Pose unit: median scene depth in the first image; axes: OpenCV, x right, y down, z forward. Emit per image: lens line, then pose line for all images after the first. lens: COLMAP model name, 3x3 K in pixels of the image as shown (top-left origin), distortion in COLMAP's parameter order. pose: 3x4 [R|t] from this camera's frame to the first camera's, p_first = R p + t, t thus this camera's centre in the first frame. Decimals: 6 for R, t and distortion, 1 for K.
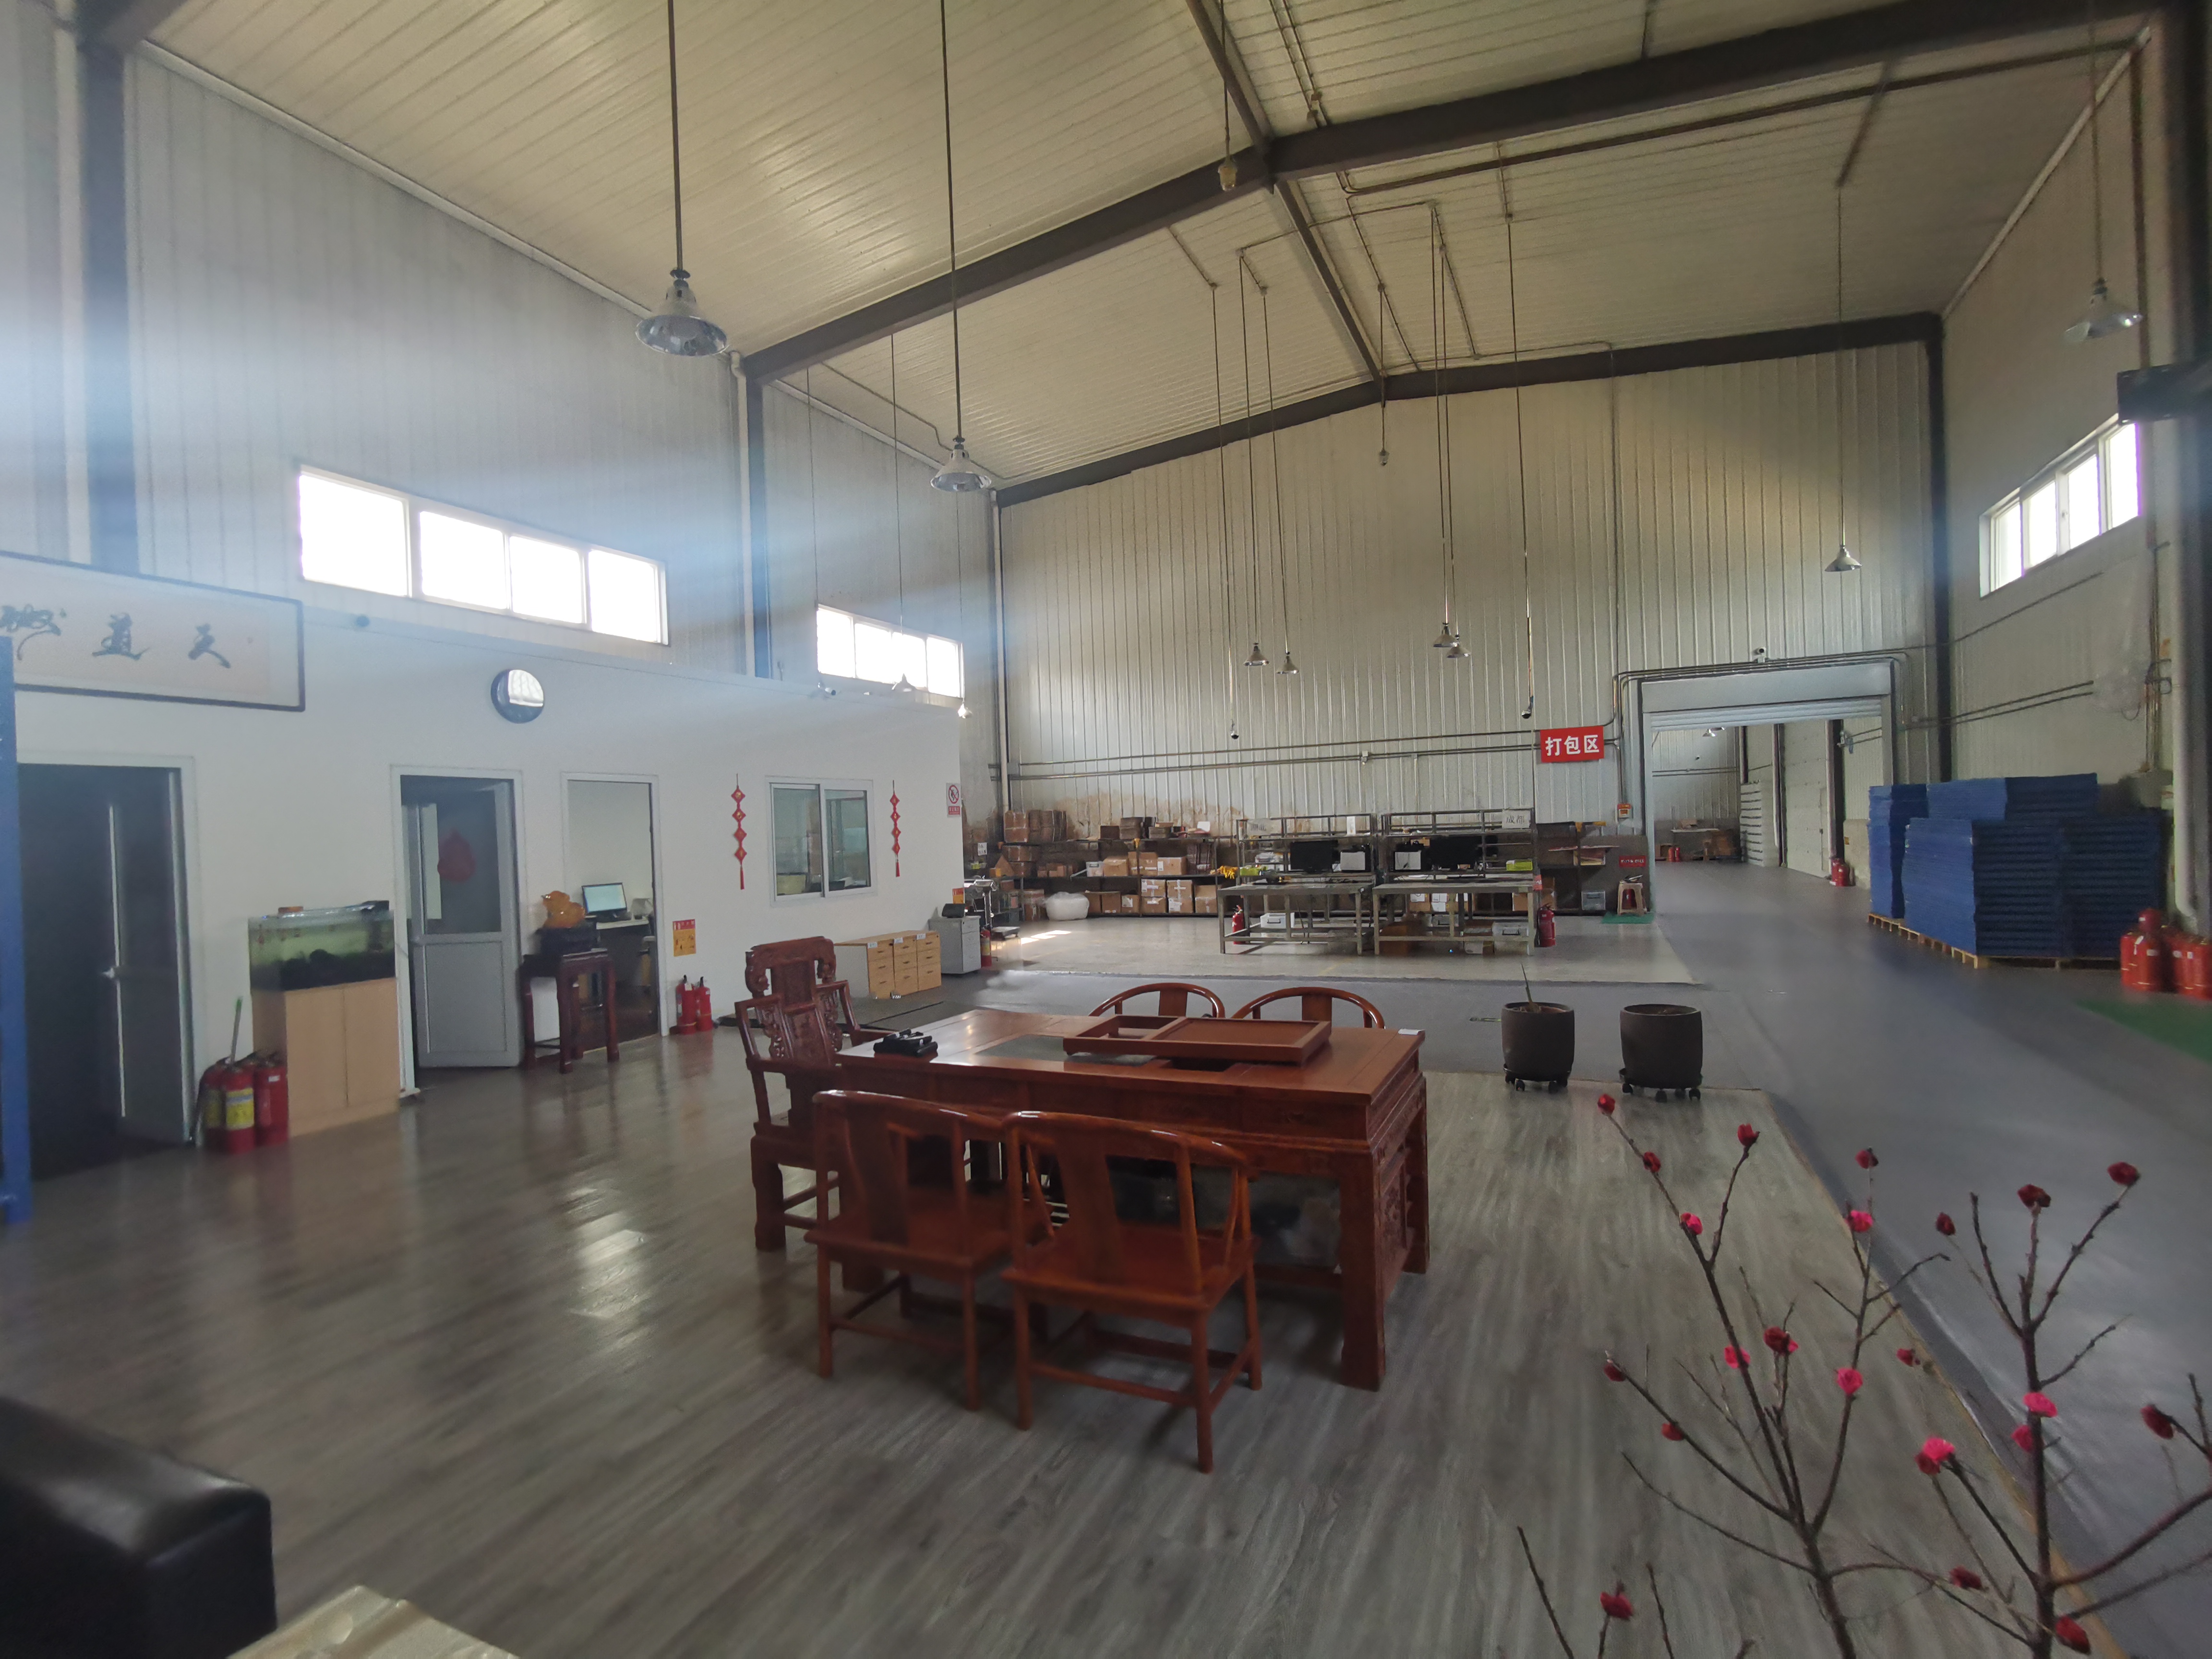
lens RADIAL K [[1067.7, 0, 1108.9], [0, 1067.7, 839.8], [0, 0, 1]] dist [-0.047637, 0.045795]
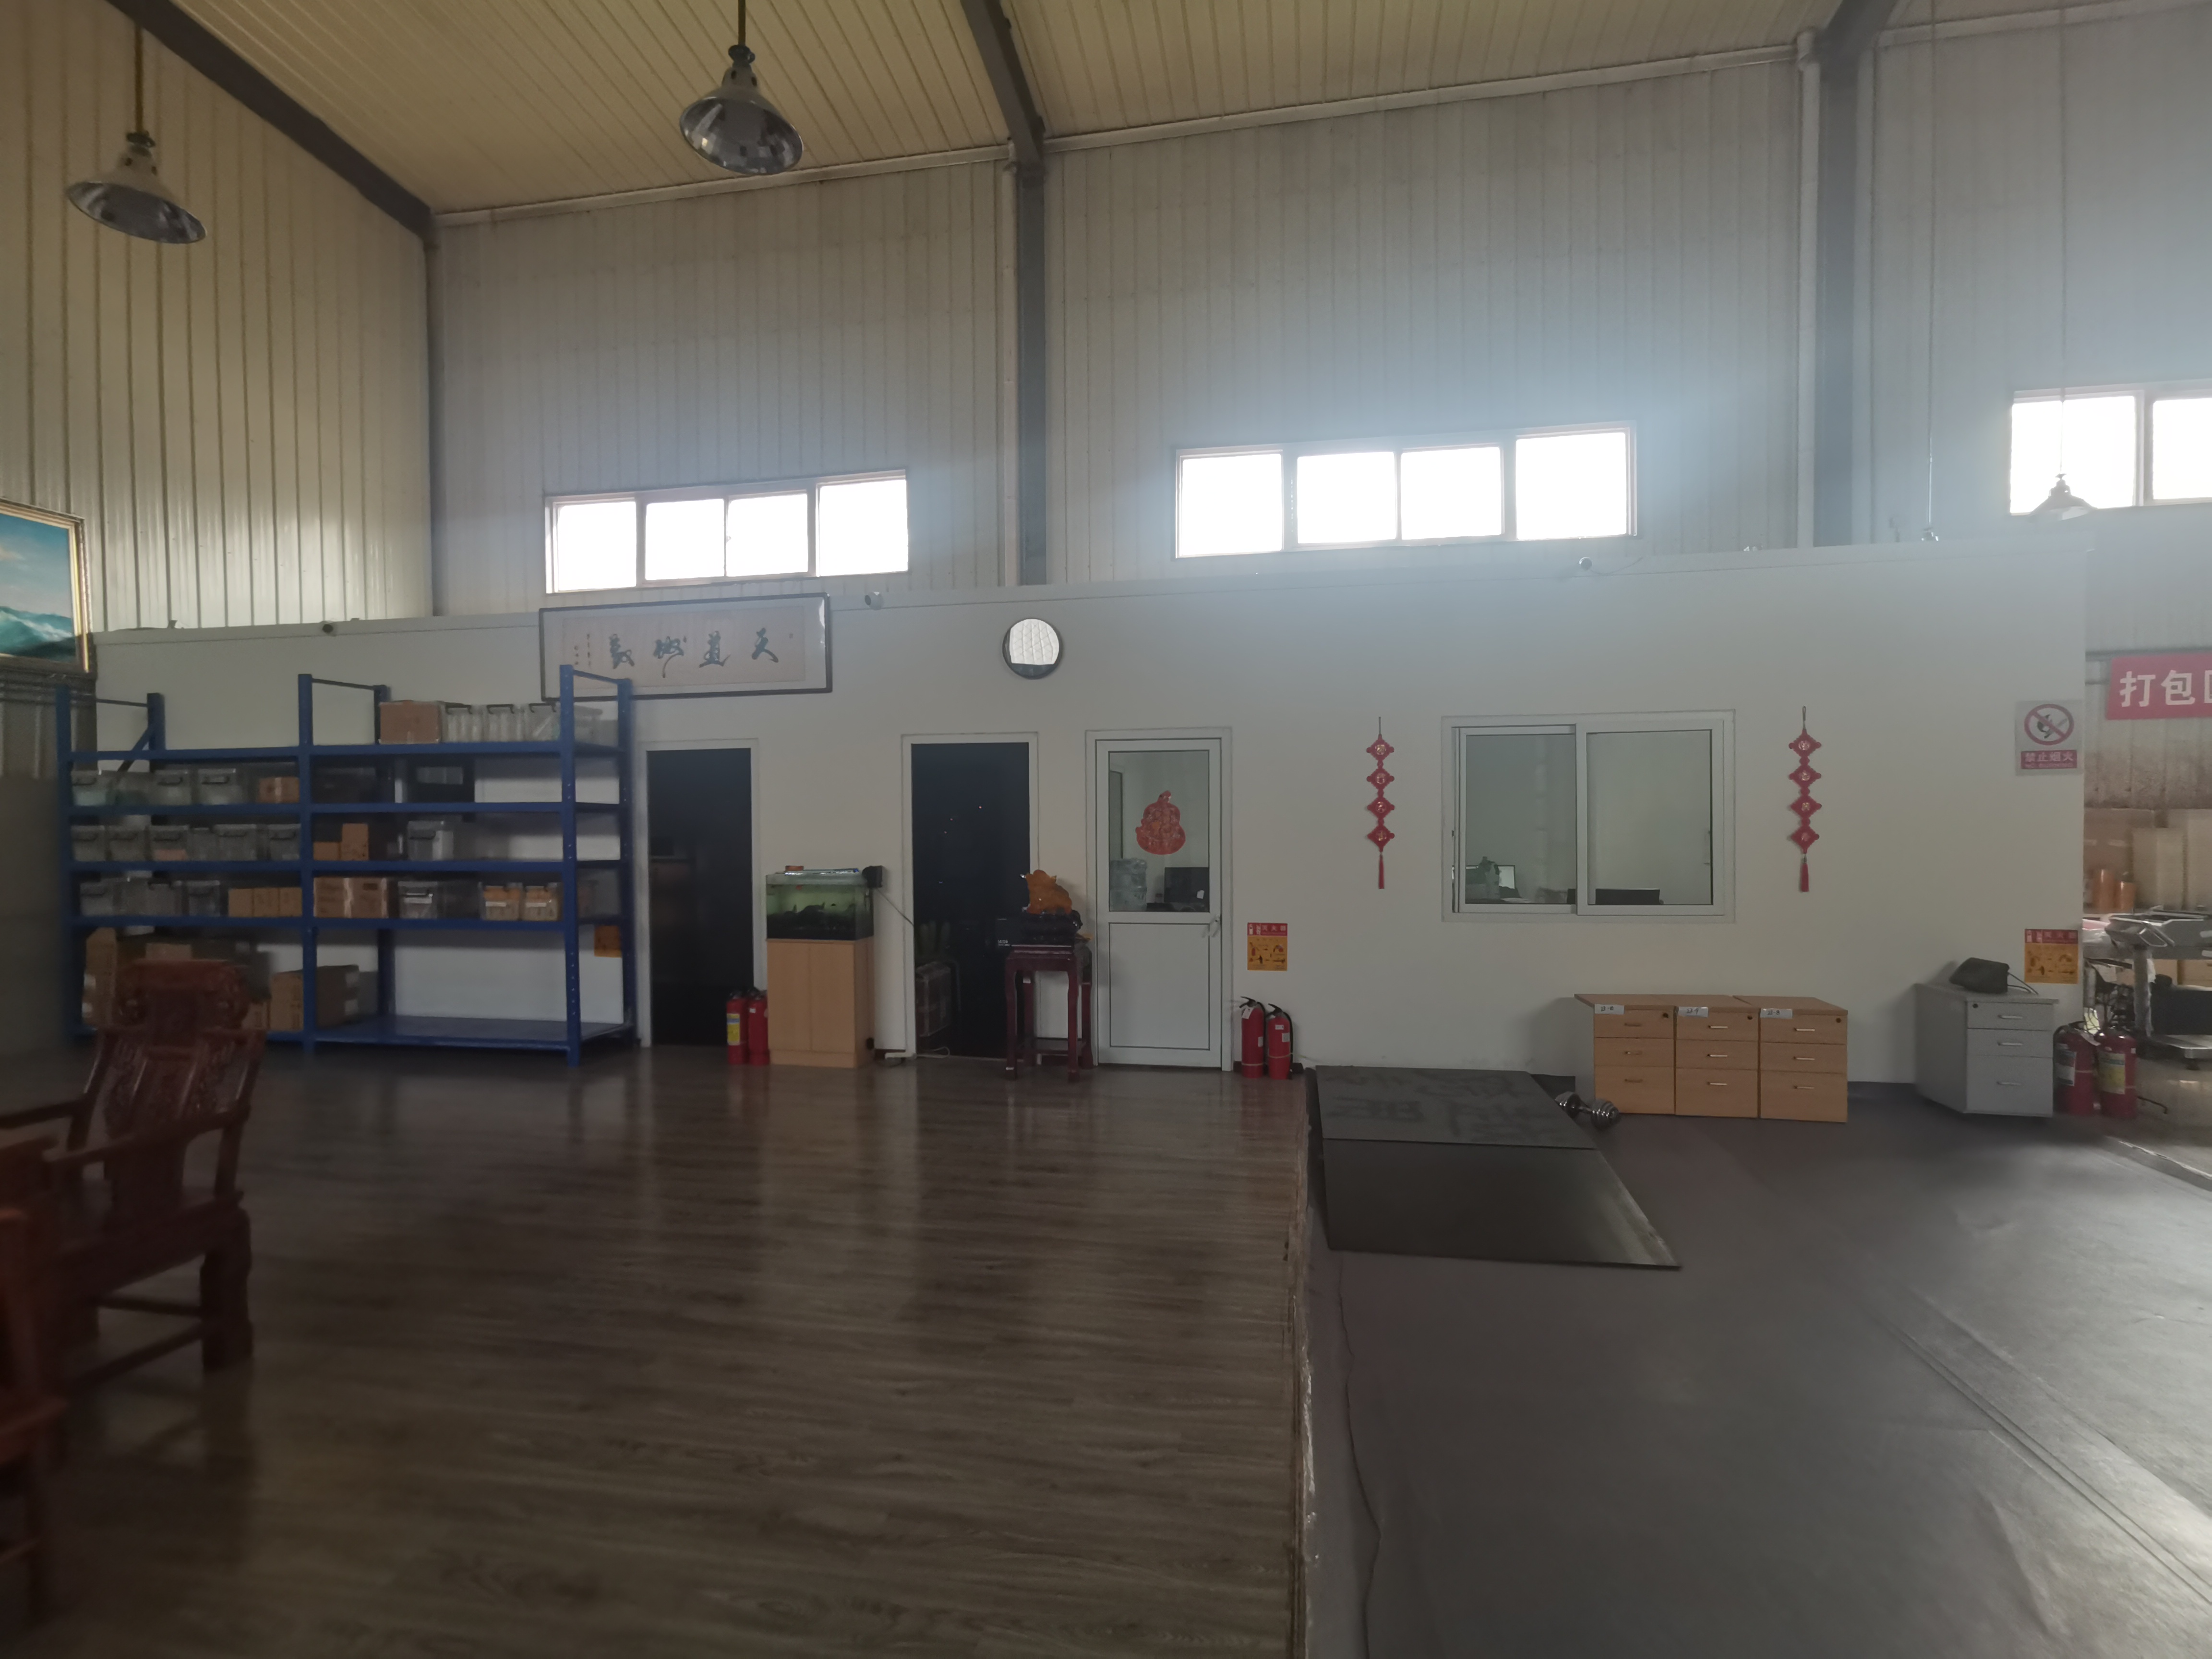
lens RADIAL K [[1067.7, 0, 1108.9], [0, 1067.7, 839.8], [0, 0, 1]] dist [-0.047637, 0.045795]
pose [[0.246273, 0.049744, -0.967923, 0.169775], [-0.010080, 0.998759, 0.048764, -0.009804], [0.969148, -0.002253, 0.246469, 0.423566]]
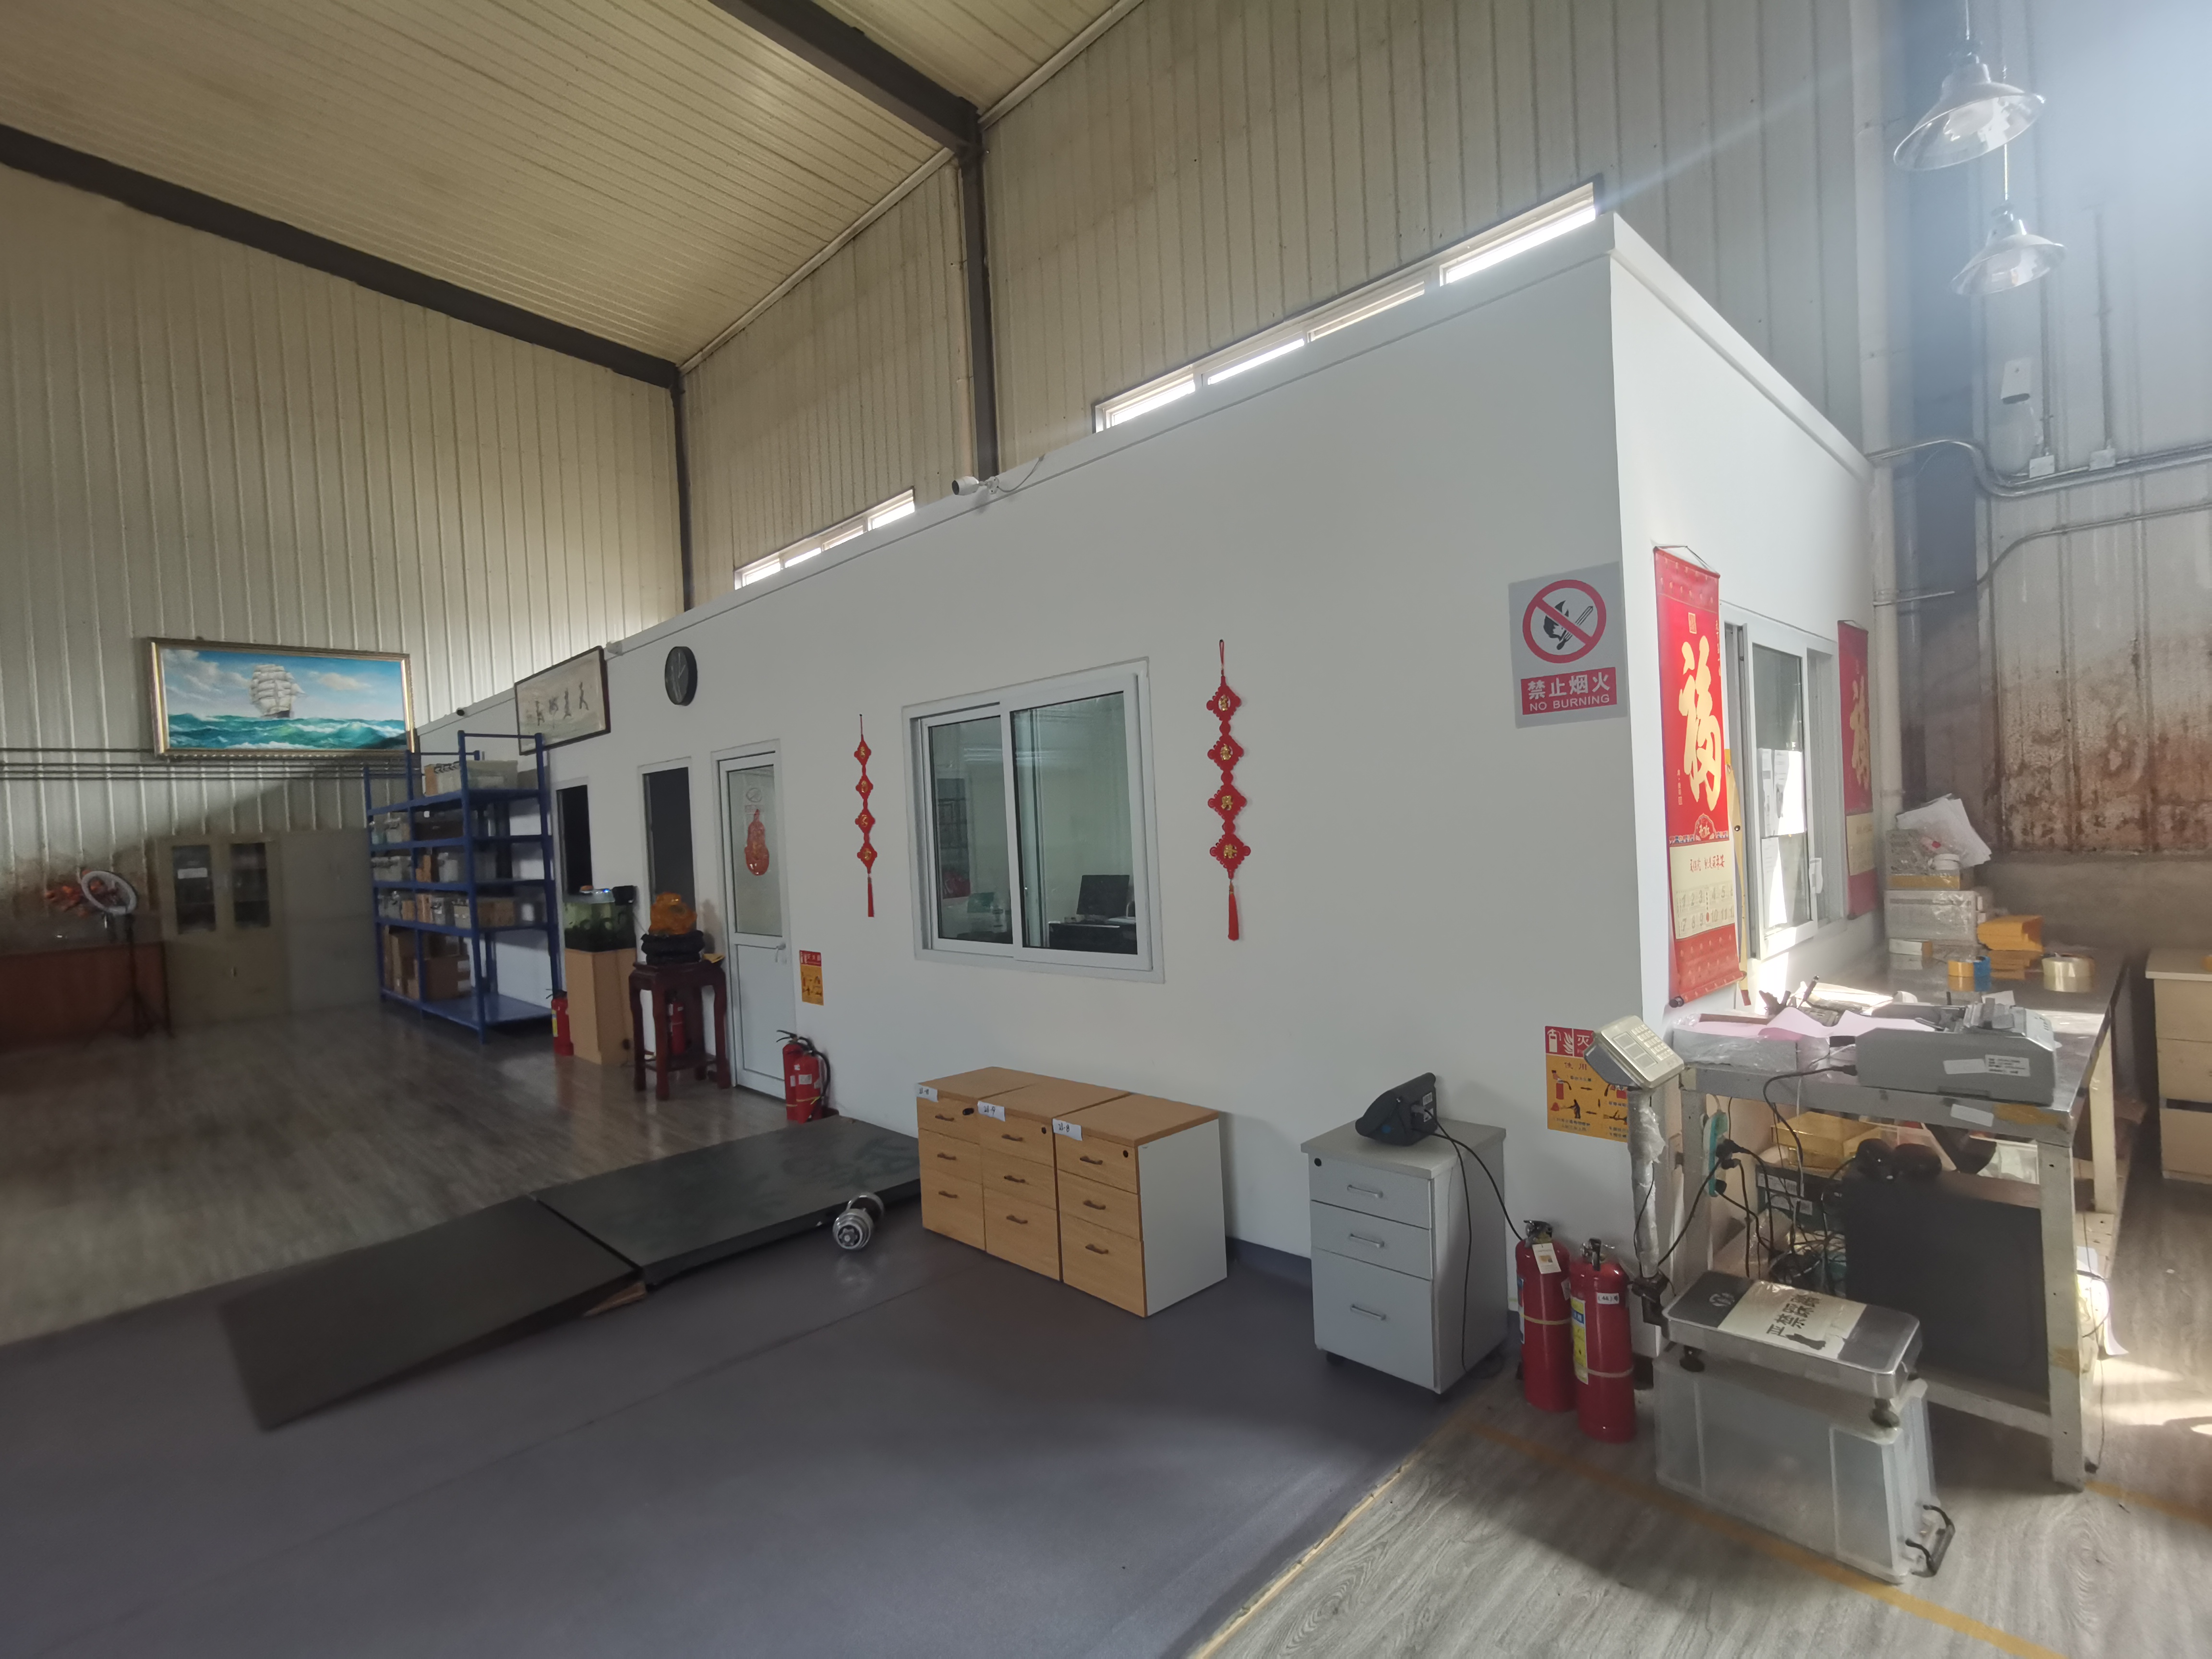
lens RADIAL K [[1067.7, 0, 1108.9], [0, 1067.7, 839.8], [0, 0, 1]] dist [-0.047637, 0.045795]
pose [[-0.356373, 0.069316, -0.931769, 0.090372], [0.054464, 0.997090, 0.053345, -0.011558], [0.932755, -0.031737, -0.359112, 0.845547]]
